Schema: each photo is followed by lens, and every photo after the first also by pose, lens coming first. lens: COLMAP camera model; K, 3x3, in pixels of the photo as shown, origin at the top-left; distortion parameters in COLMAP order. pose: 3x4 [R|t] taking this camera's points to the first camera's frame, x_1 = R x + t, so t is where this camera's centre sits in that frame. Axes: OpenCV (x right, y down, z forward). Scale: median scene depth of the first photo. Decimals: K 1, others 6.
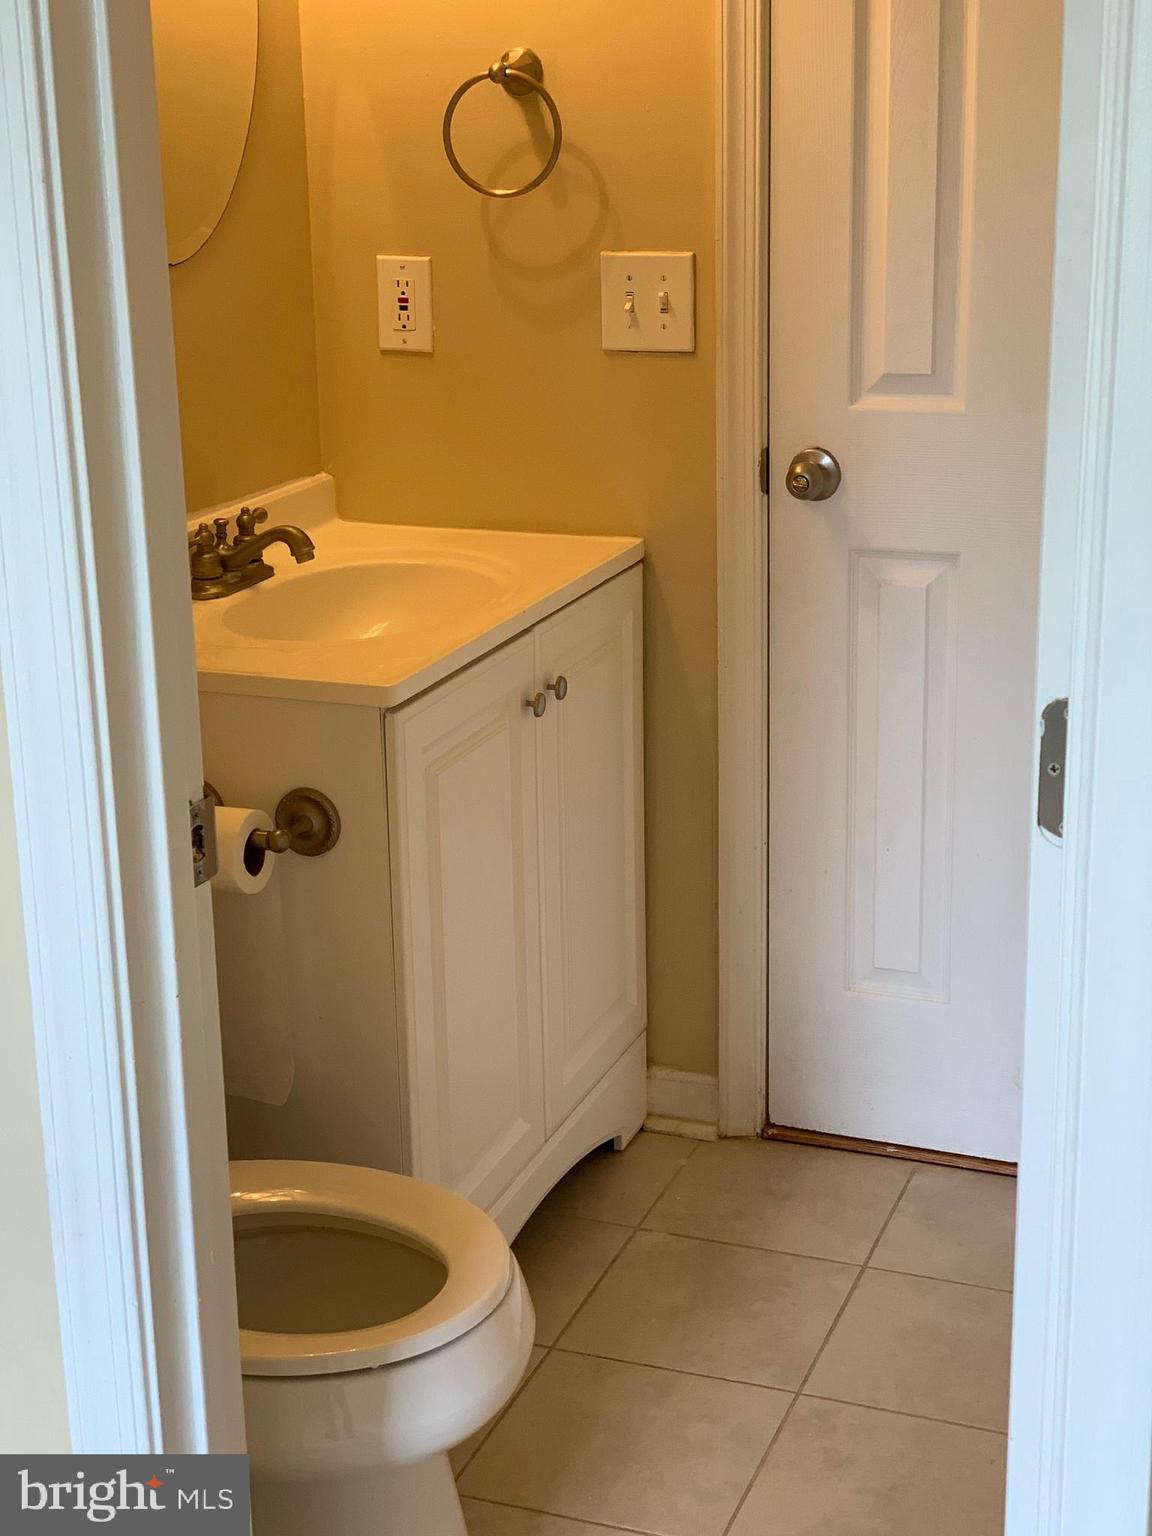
lens RADIAL K [[2355.1, 0, 579.1], [0, 2355.1, 766.7], [0, 0, 1]] dist [0.036031, 0.000000]
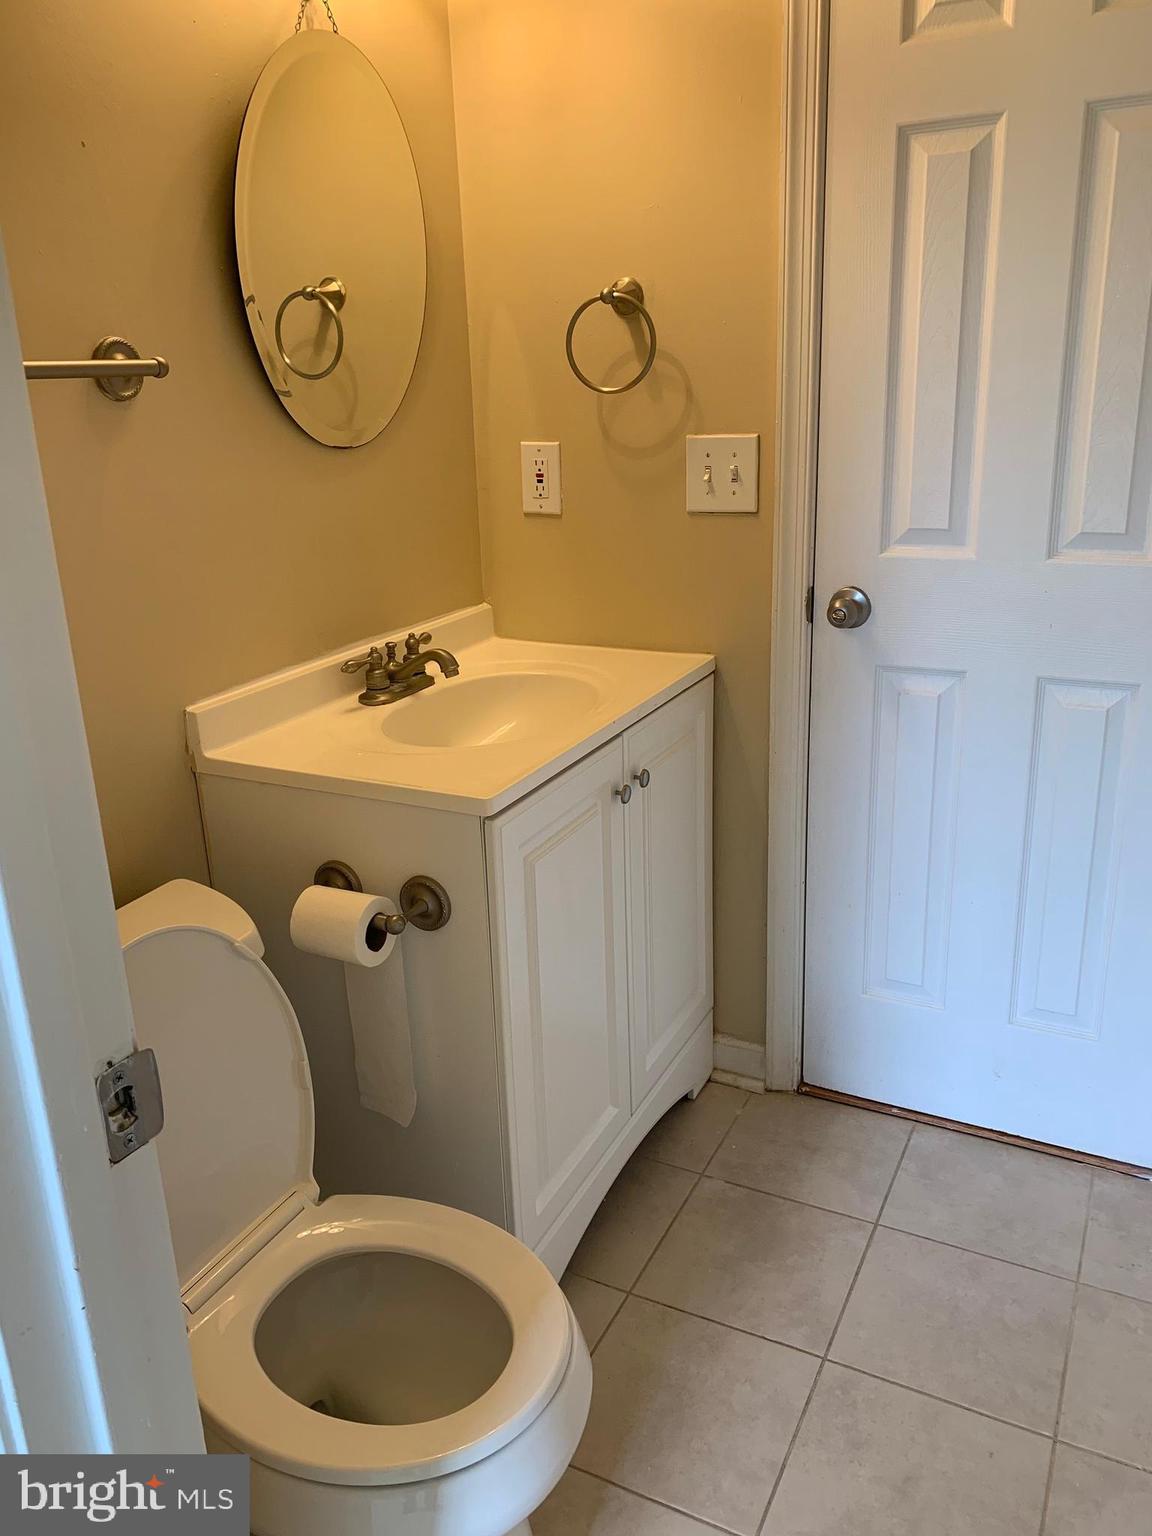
lens RADIAL K [[1176.4, 0, 571.1], [0, 1176.4, 771.1], [0, 0, 1]] dist [0.038407, -0.046913]
pose [[0.993586, 0.017525, -0.111713, 0.022460], [-0.013016, 0.999076, 0.040970, -0.059755], [0.112328, -0.039253, 0.992896, 0.343611]]
